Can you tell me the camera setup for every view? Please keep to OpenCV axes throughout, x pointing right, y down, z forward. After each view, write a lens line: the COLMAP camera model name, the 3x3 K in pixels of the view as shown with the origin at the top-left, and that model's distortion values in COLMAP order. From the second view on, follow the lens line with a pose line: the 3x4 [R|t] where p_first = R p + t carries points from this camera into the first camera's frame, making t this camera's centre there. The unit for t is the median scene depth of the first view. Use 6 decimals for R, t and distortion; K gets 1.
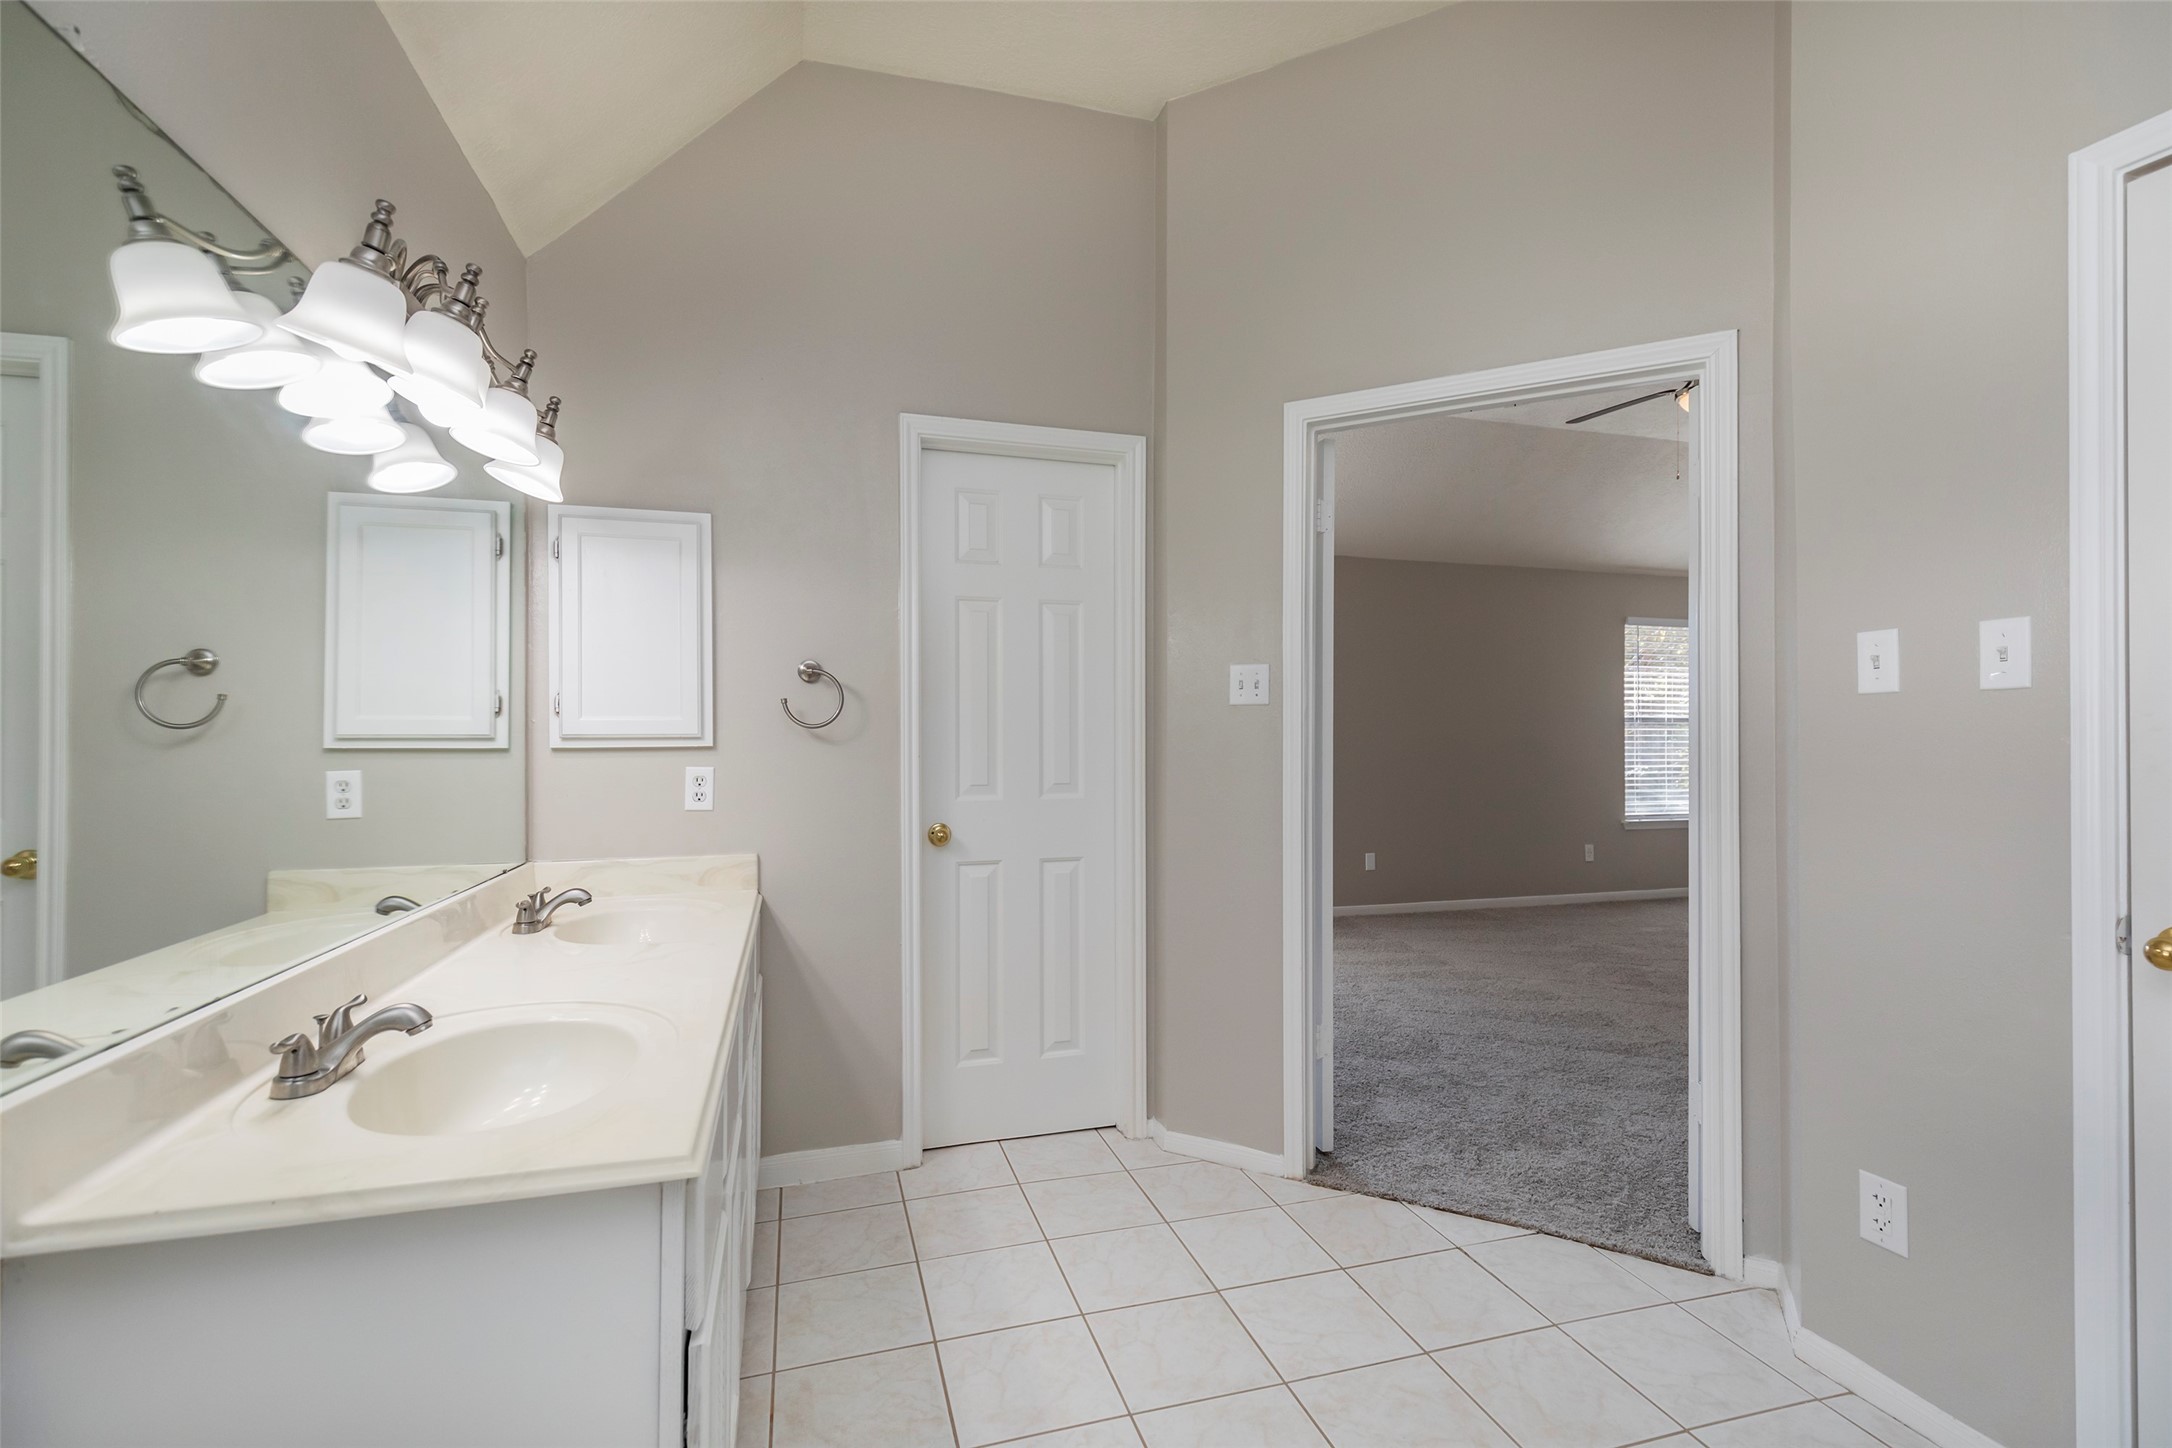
lens RADIAL K [[977.1, 0, 1094.9], [0, 977.1, 740.9], [0, 0, 1]] dist [0.009192, -0.001903]
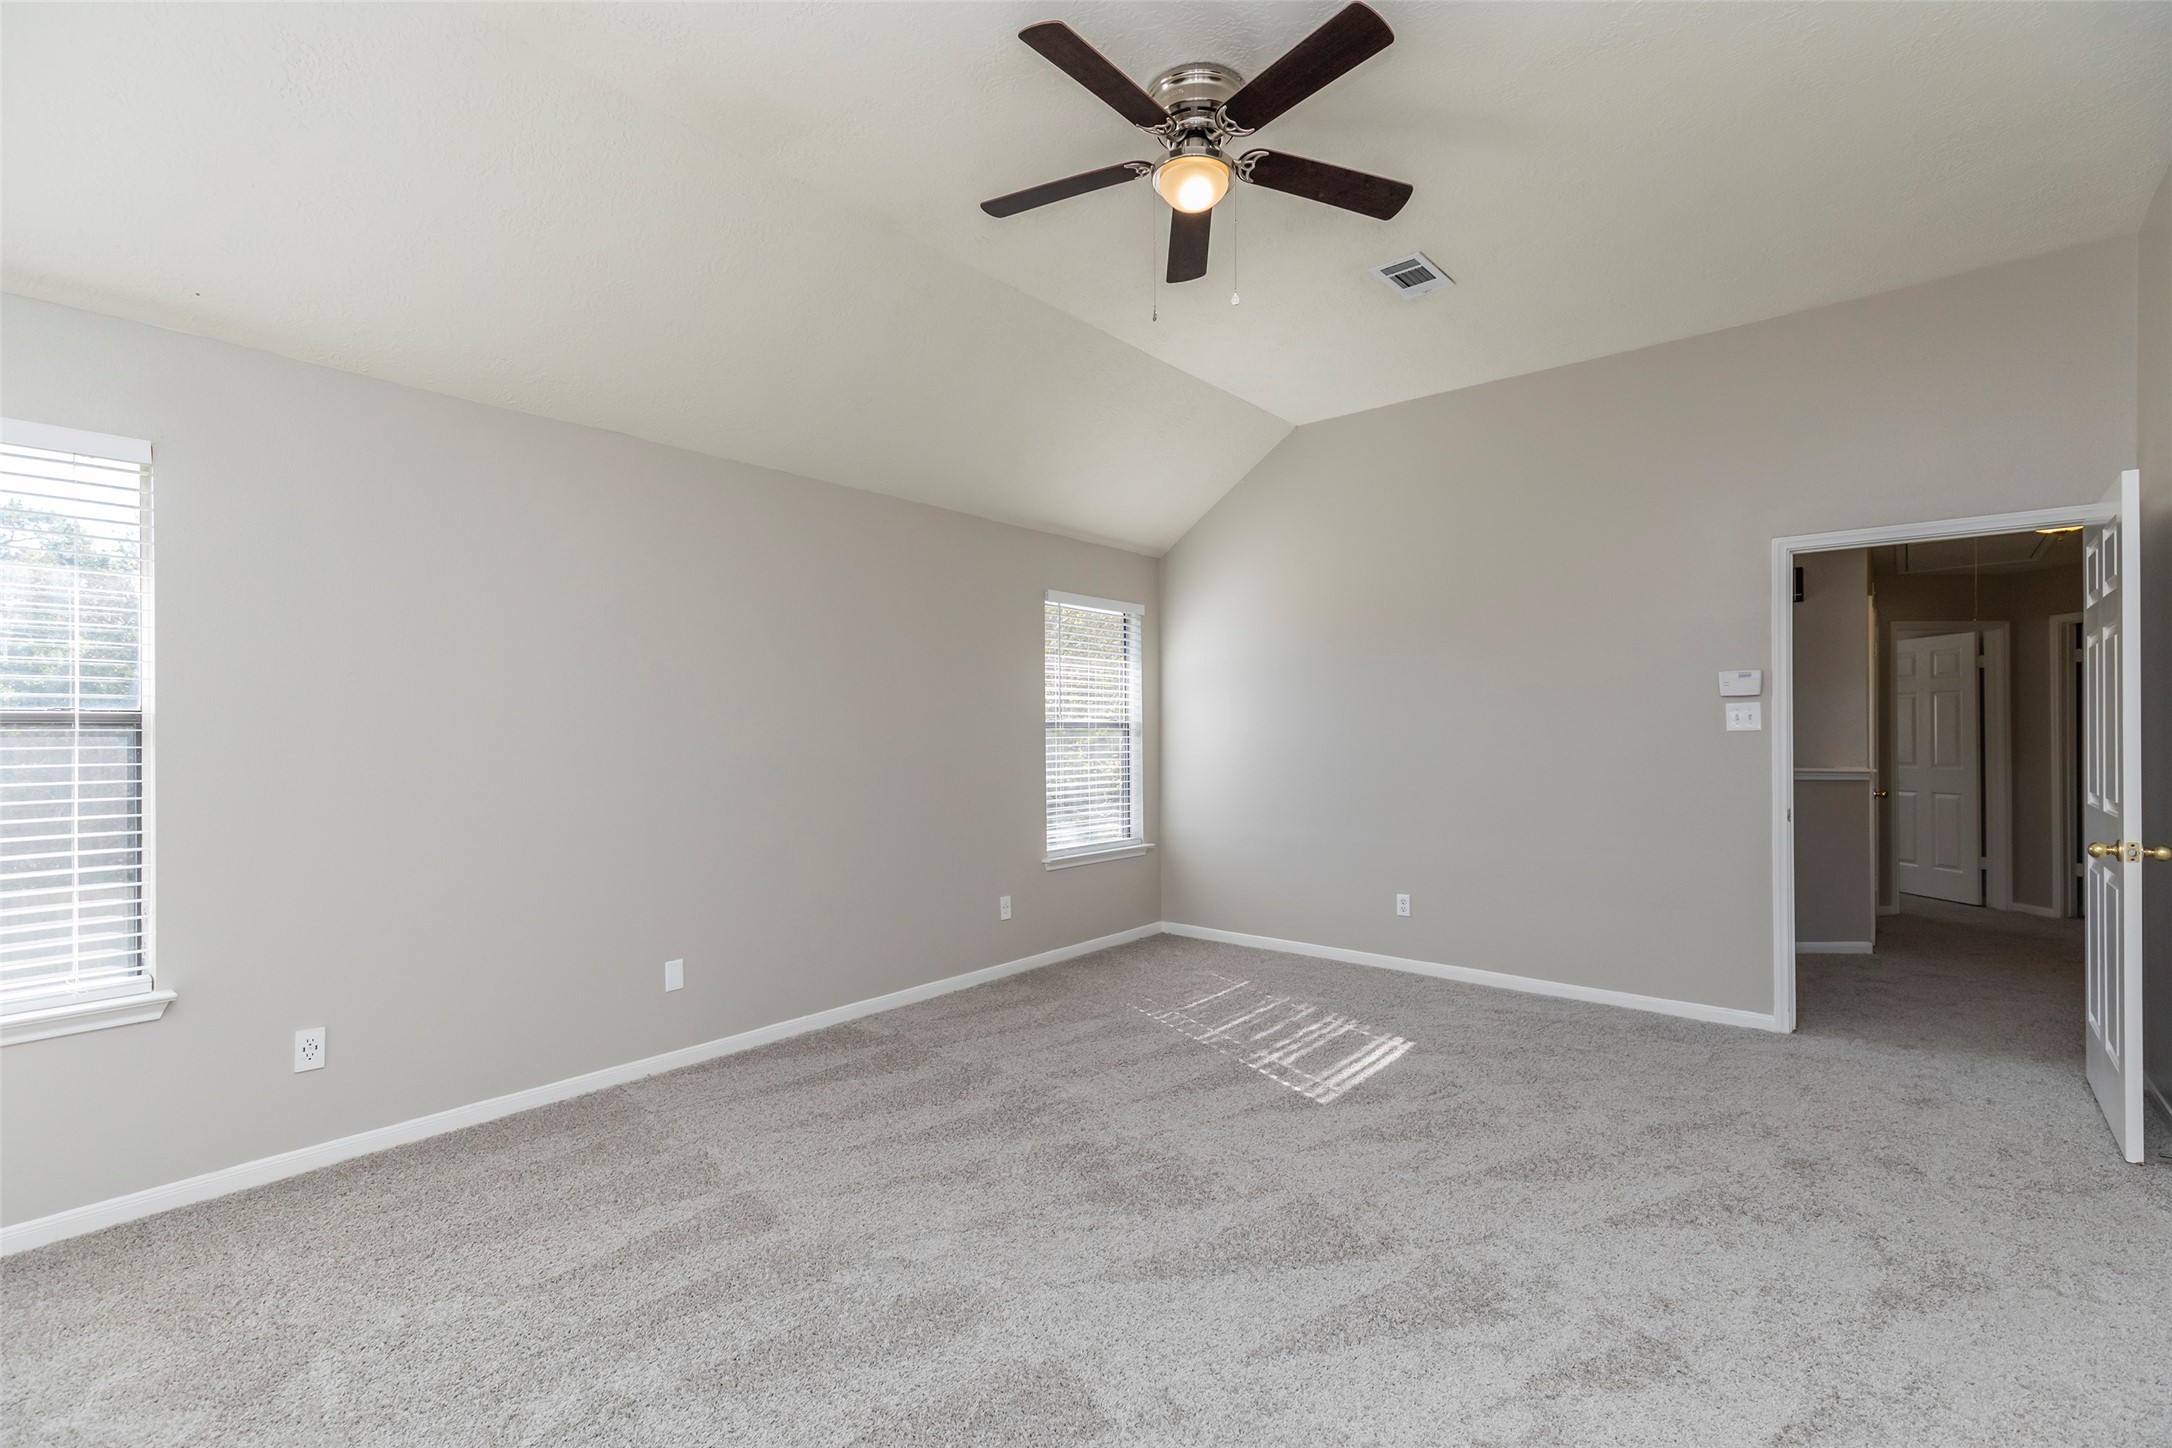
lens RADIAL K [[977.1, 0, 1087.4], [0, 977.1, 729.3], [0, 0, 1]] dist [0.009192, -0.001903]
pose [[0.840943, -0.005597, 0.541095, 0.160046], [0.003816, 0.999983, 0.004412, -0.021722], [-0.541111, -0.001645, 0.840950, 0.349131]]
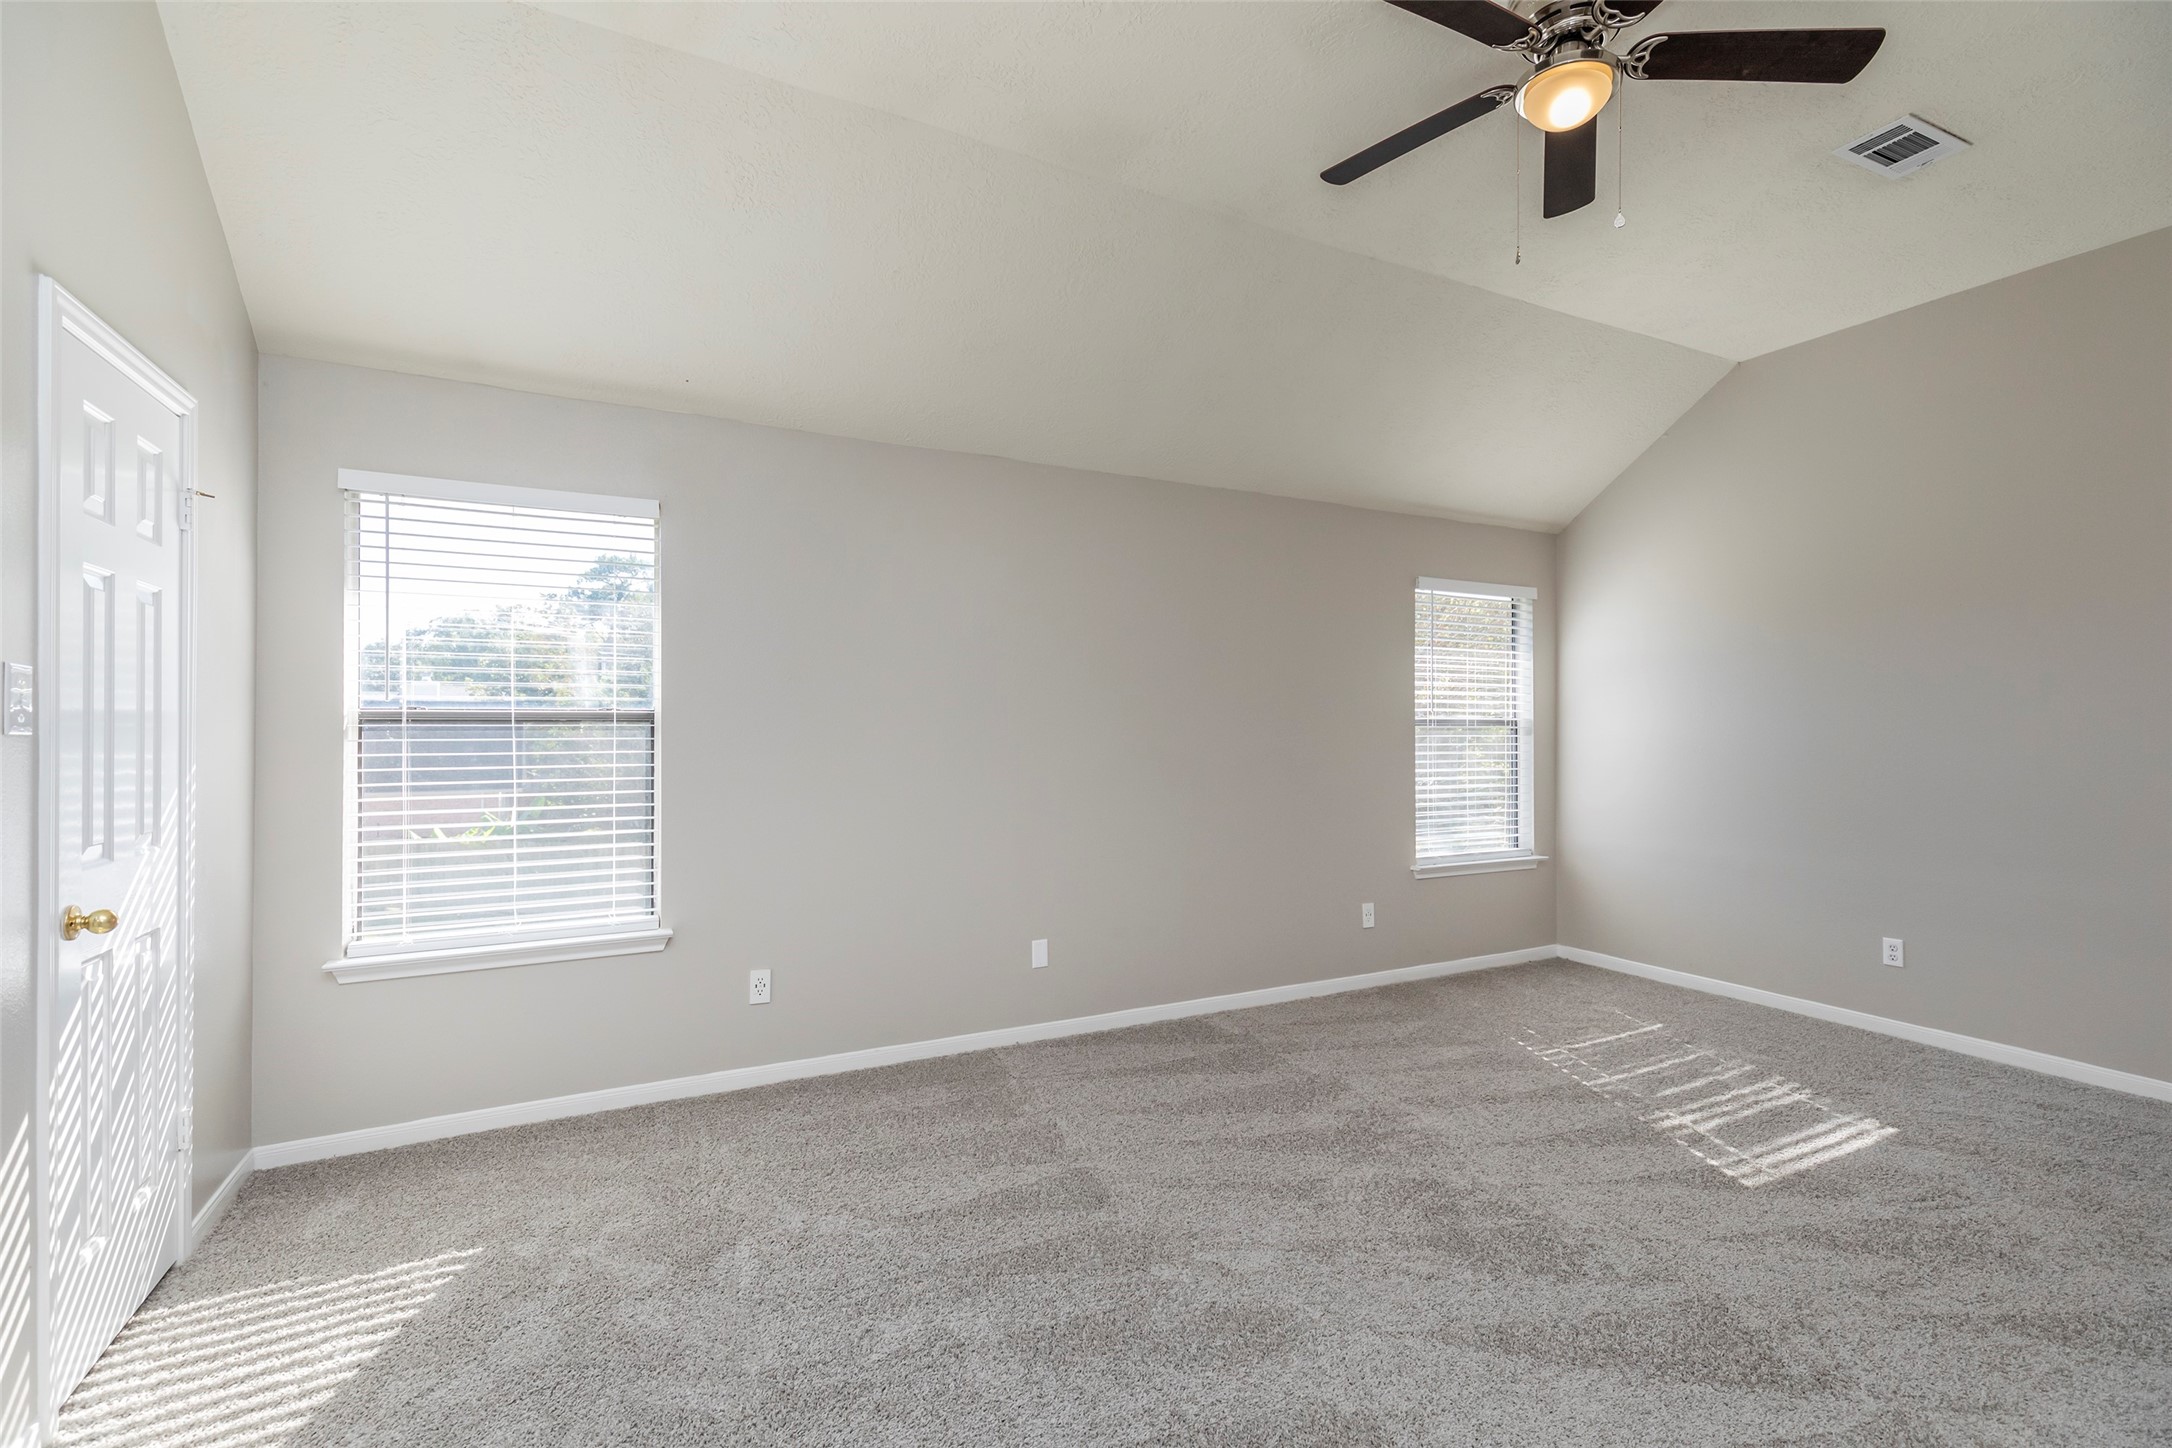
lens RADIAL K [[977.1, 0, 1084.4], [0, 977.1, 729.2], [0, 0, 1]] dist [0.009192, -0.001903]
pose [[0.984900, -0.002768, 0.173102, 0.185384], [0.001696, 0.999978, 0.006335, -0.021884], [-0.173116, -0.005946, 0.984884, 0.349439]]
